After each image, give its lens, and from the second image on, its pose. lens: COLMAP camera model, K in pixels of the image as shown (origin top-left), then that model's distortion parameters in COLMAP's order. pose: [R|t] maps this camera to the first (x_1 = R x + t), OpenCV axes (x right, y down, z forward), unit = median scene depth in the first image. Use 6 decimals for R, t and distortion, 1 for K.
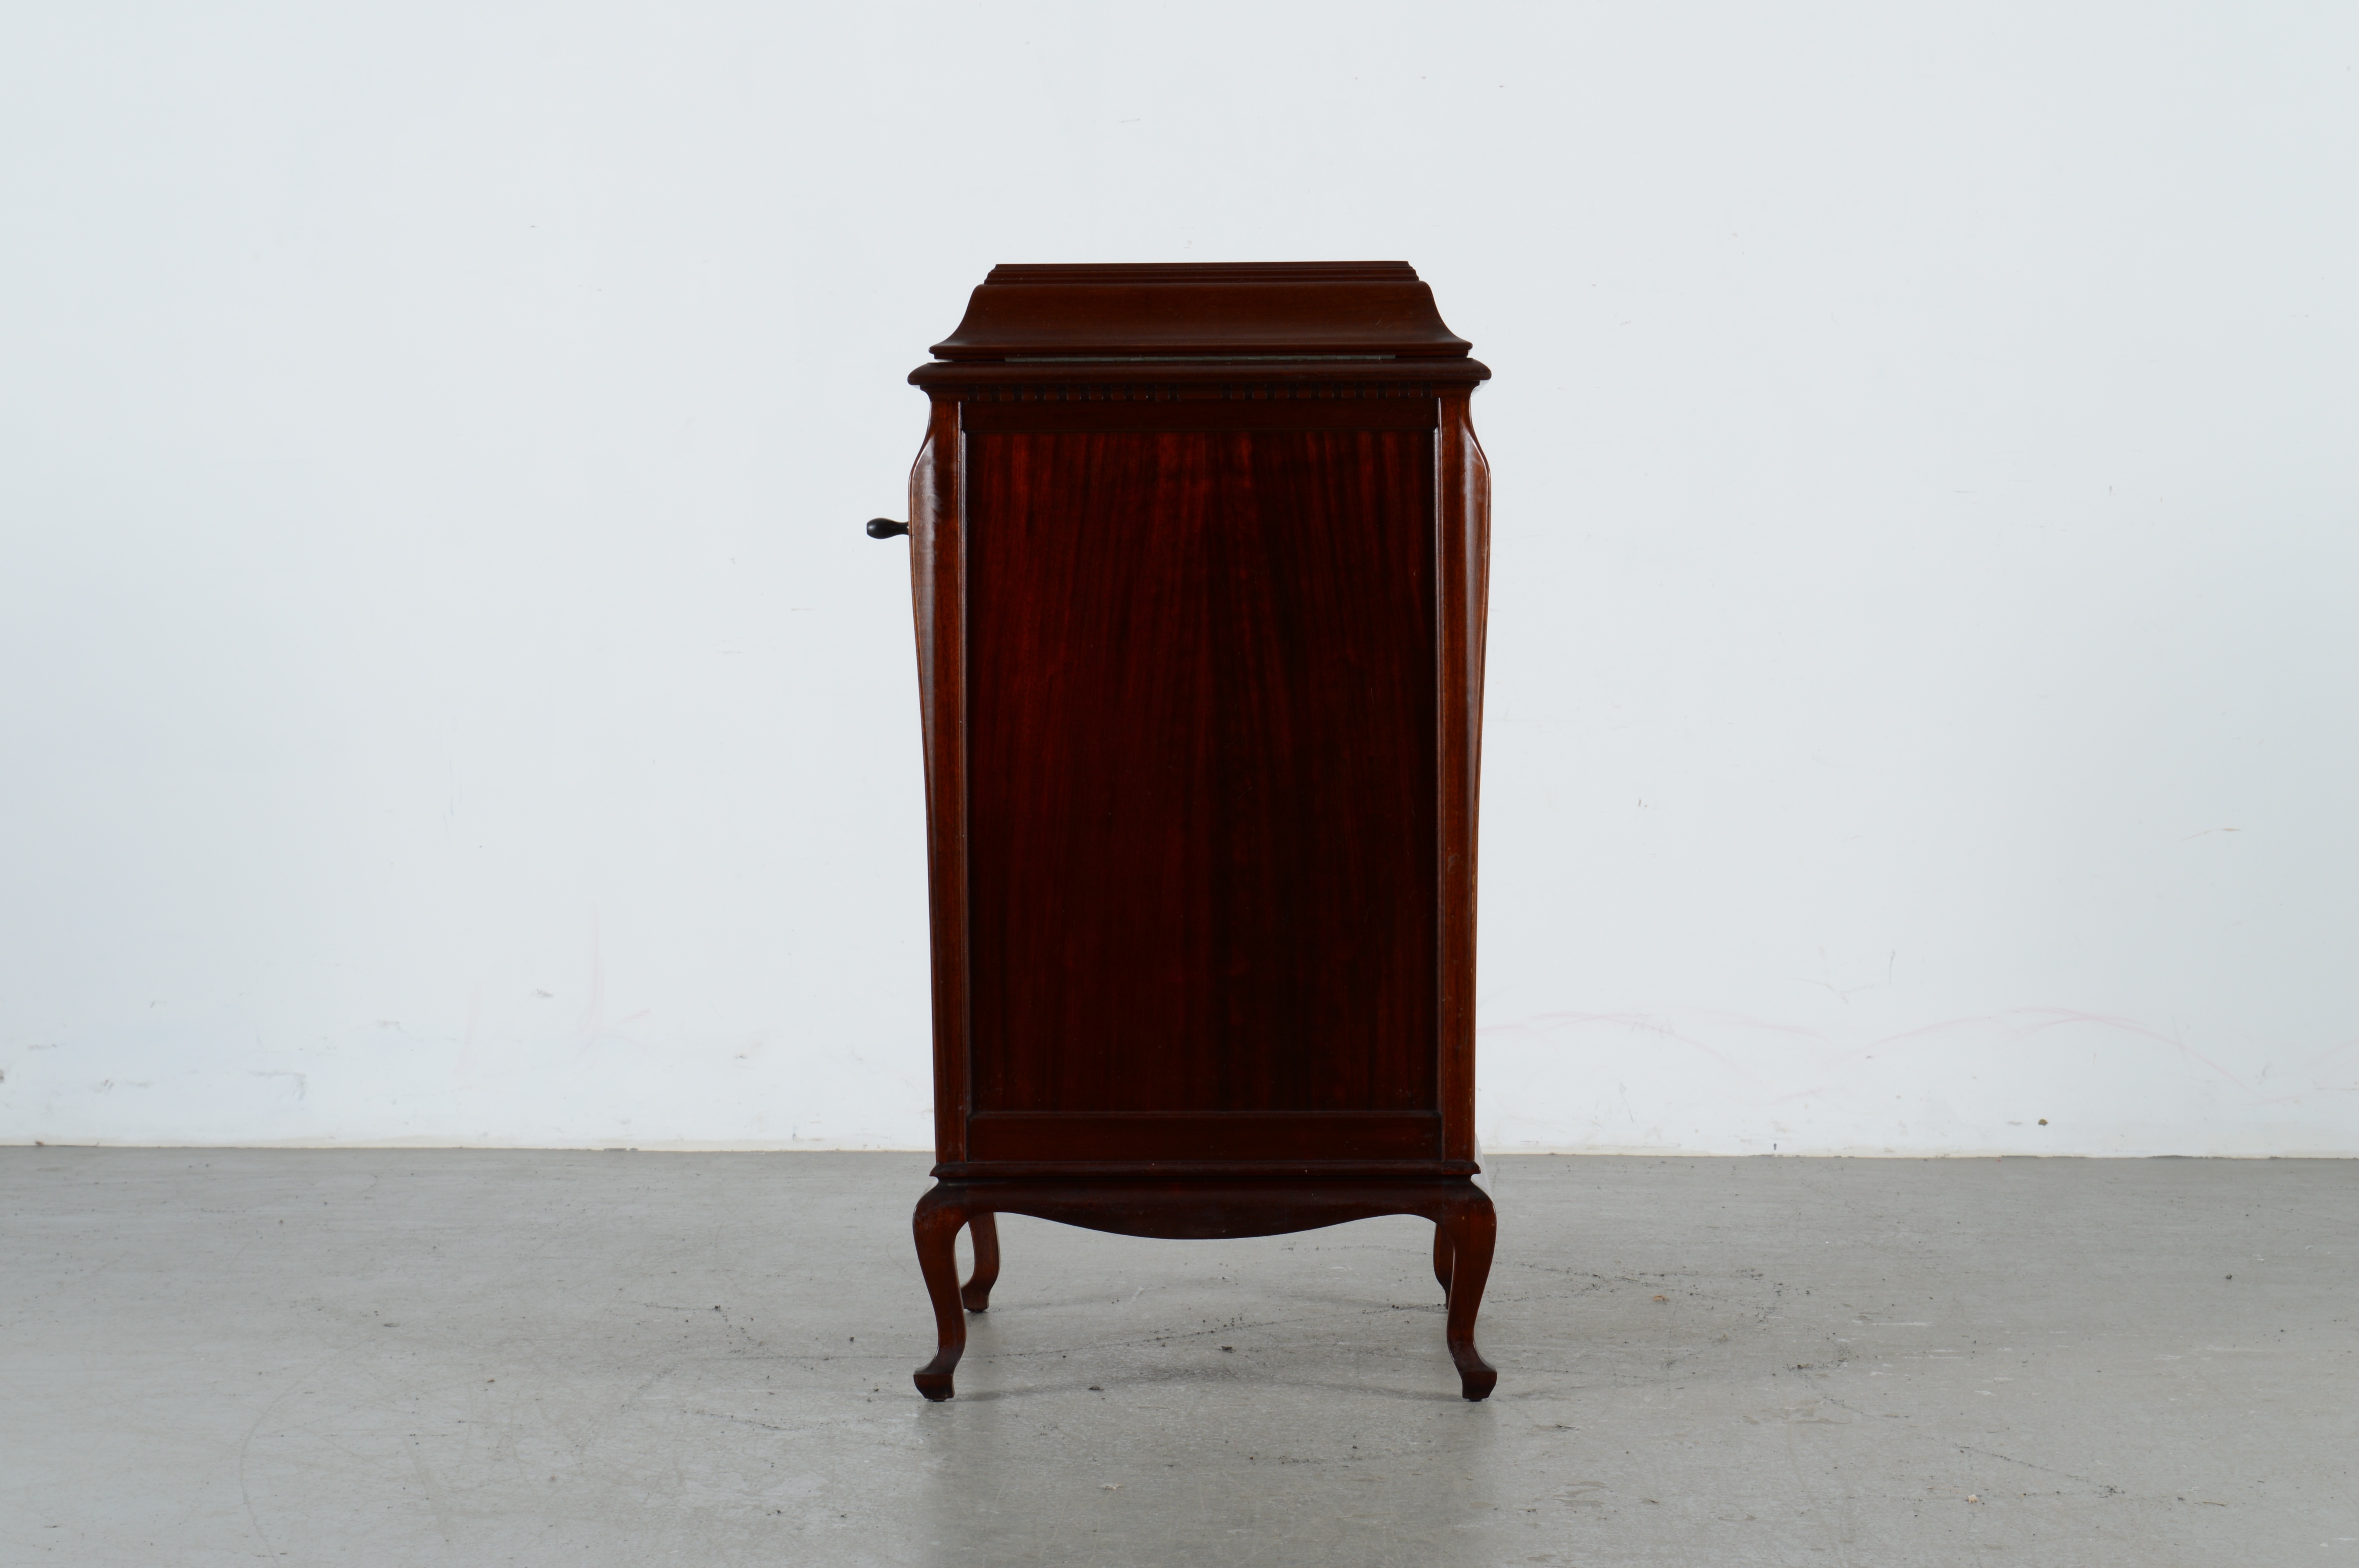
lens RADIAL K [[5065.5, 0, 1170.7], [0, 5065.5, 788.9], [0, 0, 1]] dist [0.042116, 0.000000]
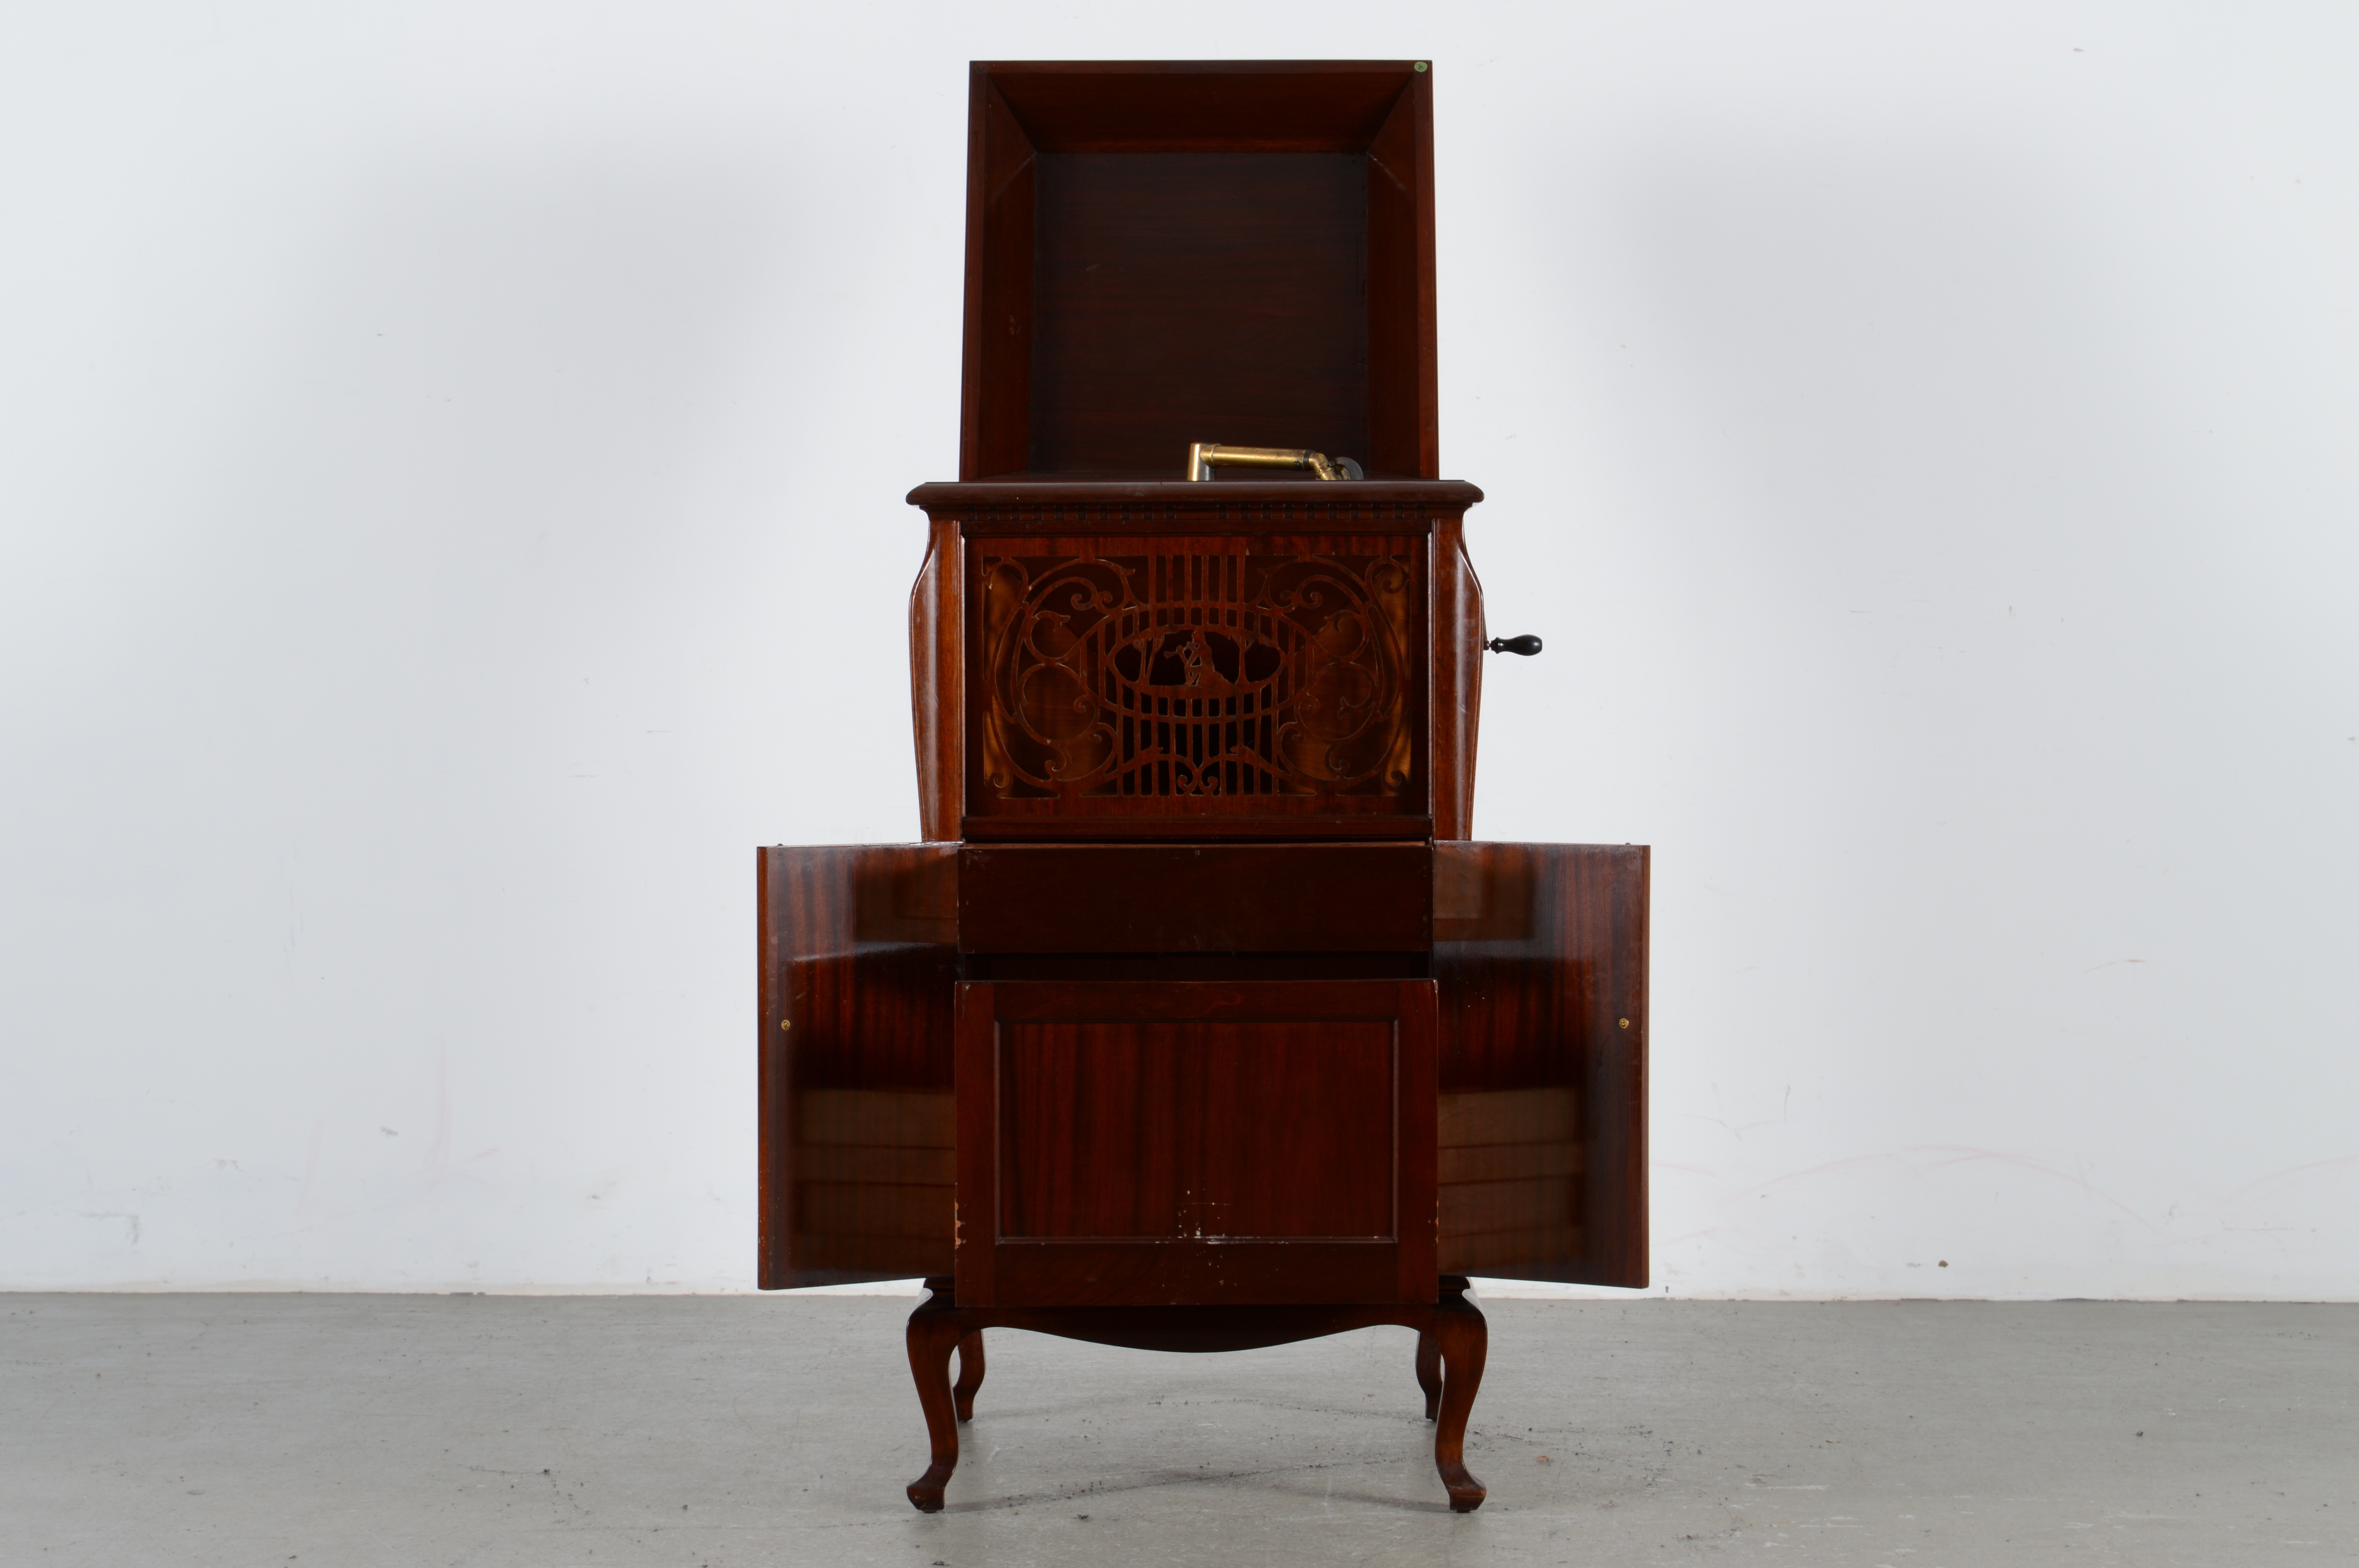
lens RADIAL K [[4883.8, 0, 1190.2], [0, 4883.8, 779.7], [0, 0, 1]] dist [0.046051, 0.000000]
pose [[0.999813, 0.000843, 0.019344, 0.013473], [-0.000350, 0.999675, -0.025475, -0.003492], [-0.019359, 0.025464, 0.999488, 0.089580]]
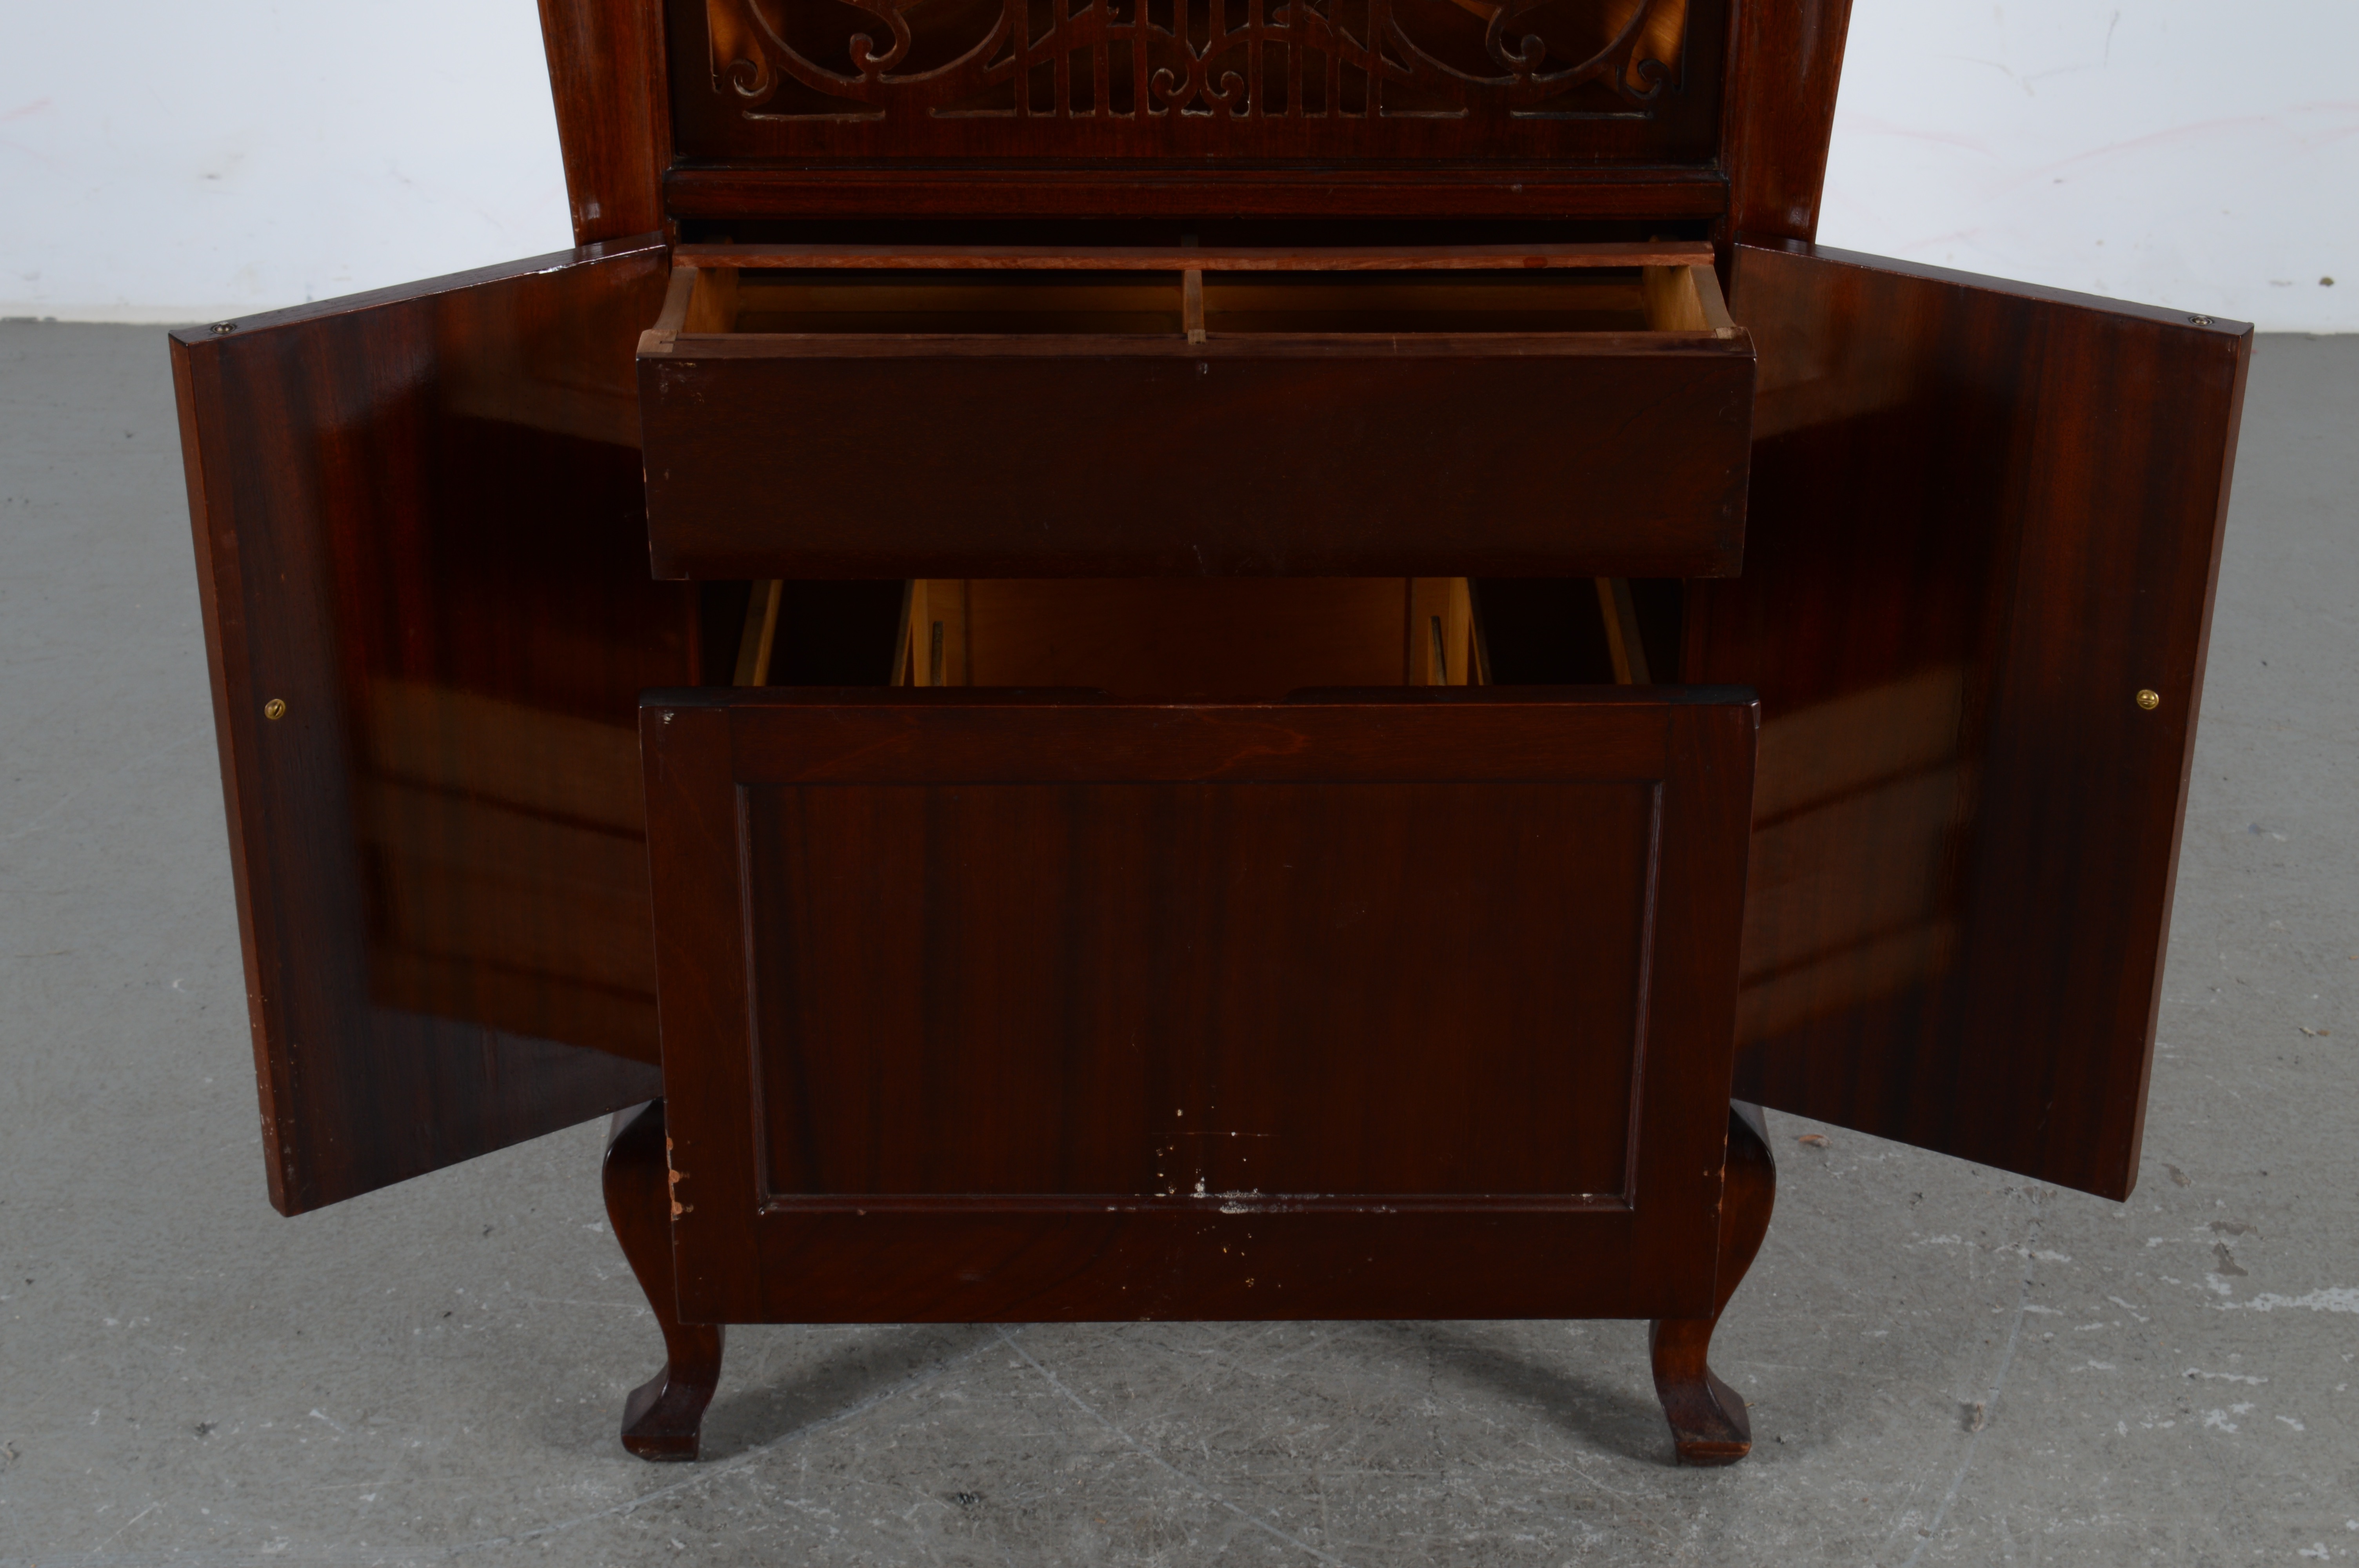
lens RADIAL K [[4151.7, 0, 1191.7], [0, 4151.7, 785.1], [0, 0, 1]] dist [0.002406, 0.000000]
pose [[0.999399, -0.009736, 0.033266, 0.020154], [-0.005123, 0.907713, 0.419560, -0.117461], [-0.034280, -0.419479, 0.907118, 0.669369]]
